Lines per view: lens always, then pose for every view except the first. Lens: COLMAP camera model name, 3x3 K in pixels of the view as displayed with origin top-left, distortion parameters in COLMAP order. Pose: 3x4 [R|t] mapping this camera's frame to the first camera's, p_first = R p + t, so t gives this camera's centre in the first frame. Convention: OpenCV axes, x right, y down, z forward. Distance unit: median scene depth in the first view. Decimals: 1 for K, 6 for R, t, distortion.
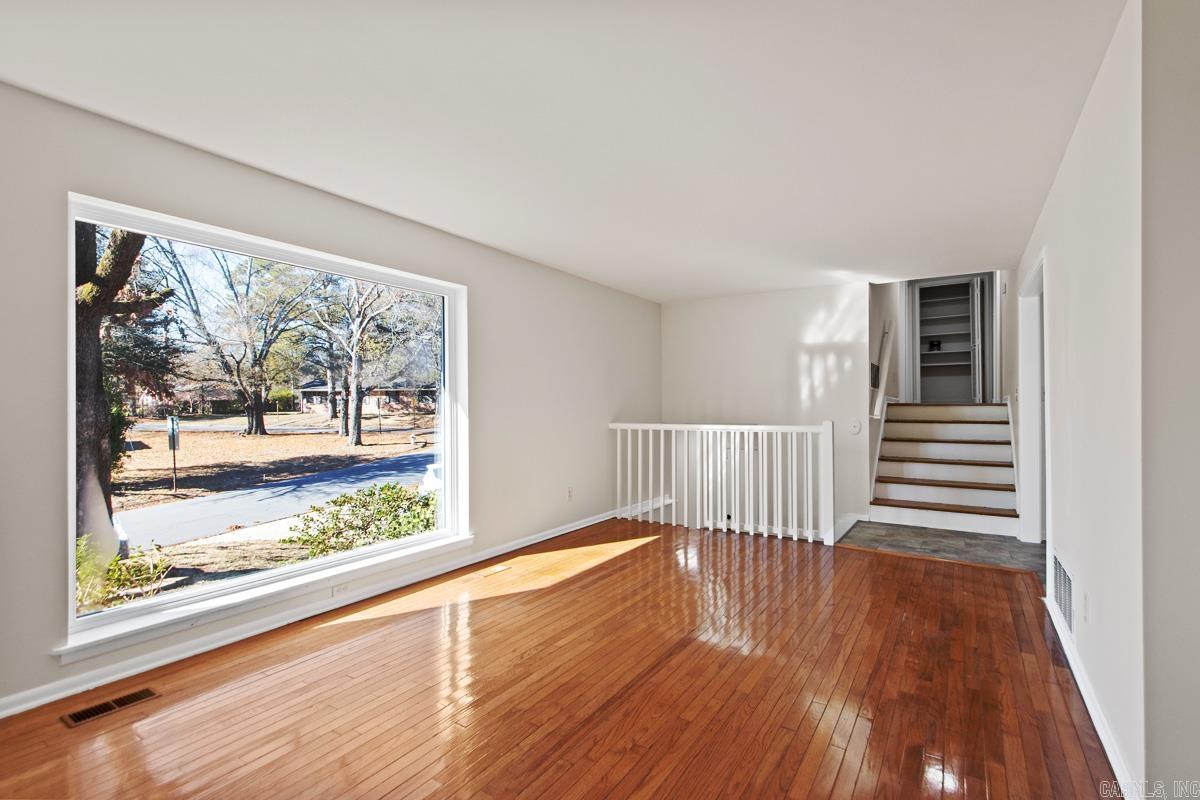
lens RADIAL K [[557.7, 0, 623.0], [0, 557.7, 404.7], [0, 0, 1]] dist [0.004863, -0.006069]
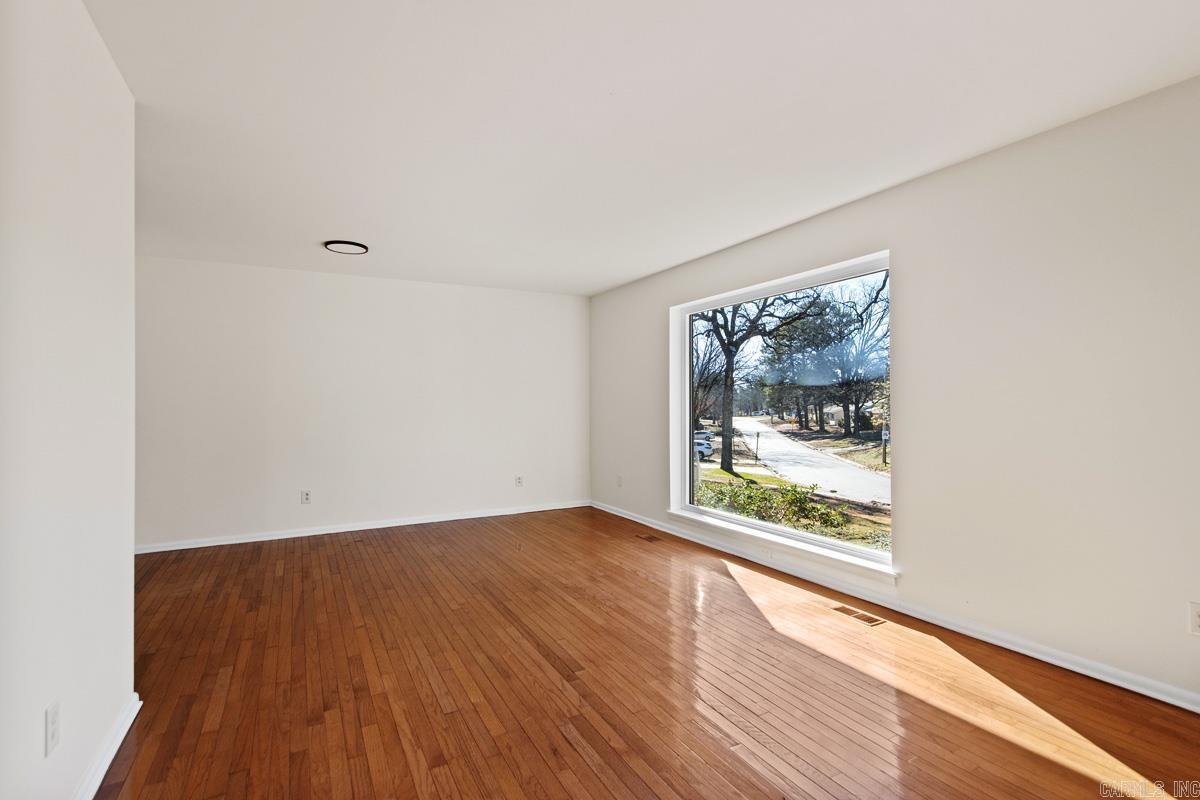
lens RADIAL K [[557.7, 0, 593.2], [0, 557.7, 399.4], [0, 0, 1]] dist [0.004863, -0.006069]
pose [[-0.510639, -0.000795, -0.859795, 0.509279], [0.006683, 0.999966, -0.004893, -0.001396], [0.859769, -0.008245, -0.510616, 0.891223]]
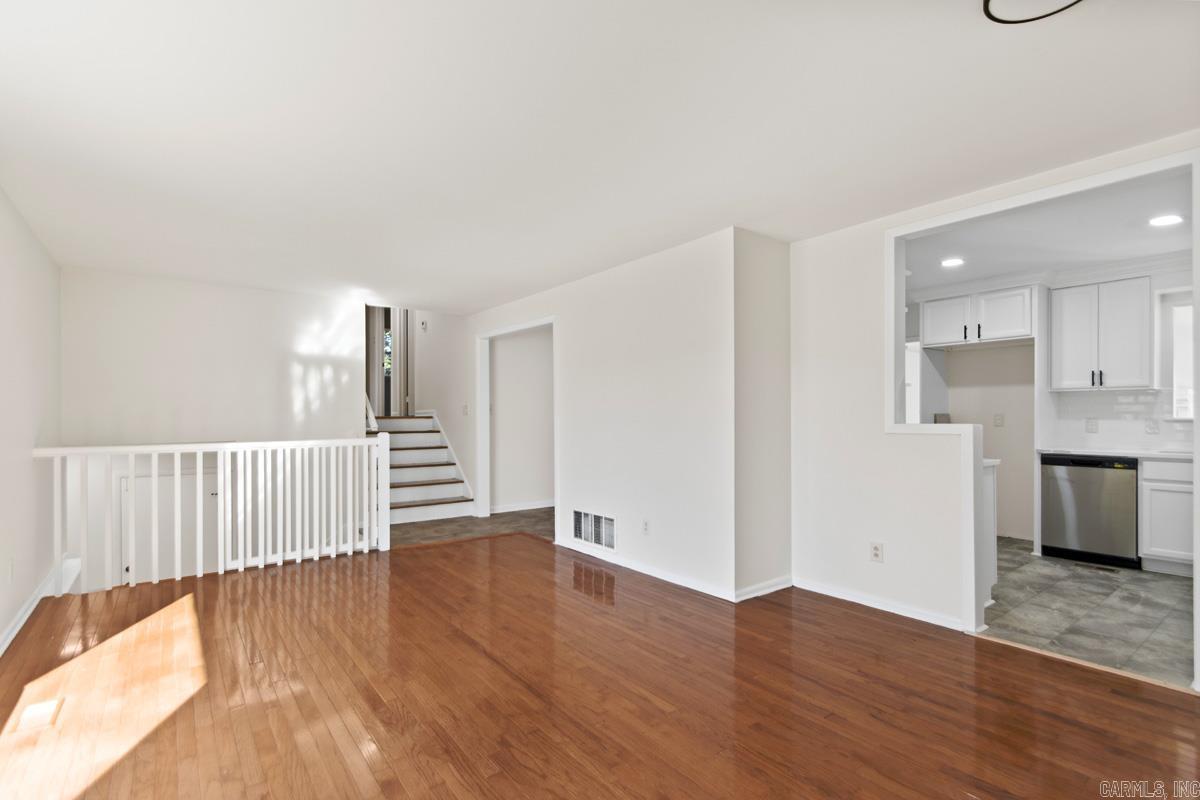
lens RADIAL K [[557.7, 0, 616.3], [0, 557.7, 413.8], [0, 0, 1]] dist [0.004863, -0.006069]
pose [[0.348795, 0.003652, 0.937192, -0.459548], [-0.000236, 0.999993, -0.003809, -0.004350], [-0.937199, 0.001108, 0.348793, 0.211578]]
